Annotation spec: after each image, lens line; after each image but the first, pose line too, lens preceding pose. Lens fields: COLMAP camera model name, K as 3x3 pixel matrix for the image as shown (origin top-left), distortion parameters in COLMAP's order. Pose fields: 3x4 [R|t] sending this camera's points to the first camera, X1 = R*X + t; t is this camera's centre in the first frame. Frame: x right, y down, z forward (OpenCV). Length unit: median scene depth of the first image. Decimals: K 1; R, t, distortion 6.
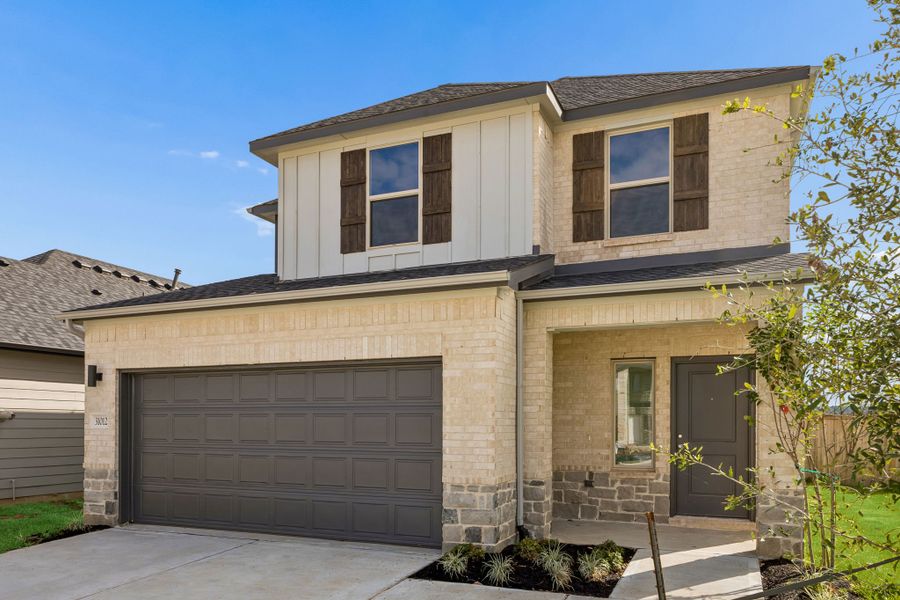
lens RADIAL K [[655.5, 0, 449.8], [0, 655.5, 322.1], [0, 0, 1]] dist [-0.004605, -0.001639]
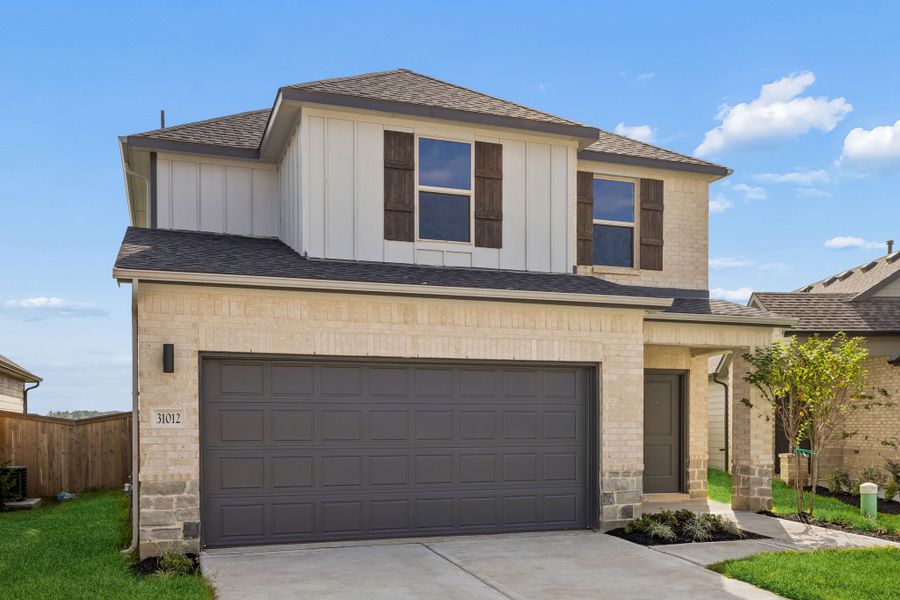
lens RADIAL K [[788.6, 0, 450.0], [0, 788.6, 300.0], [0, 0, 1]] dist [-0.010170, -0.001479]
pose [[0.742551, 0.102227, 0.661942, -0.928538], [-0.097122, 0.994273, -0.044601, 0.024811], [-0.662711, -0.031171, 0.748227, 0.109026]]
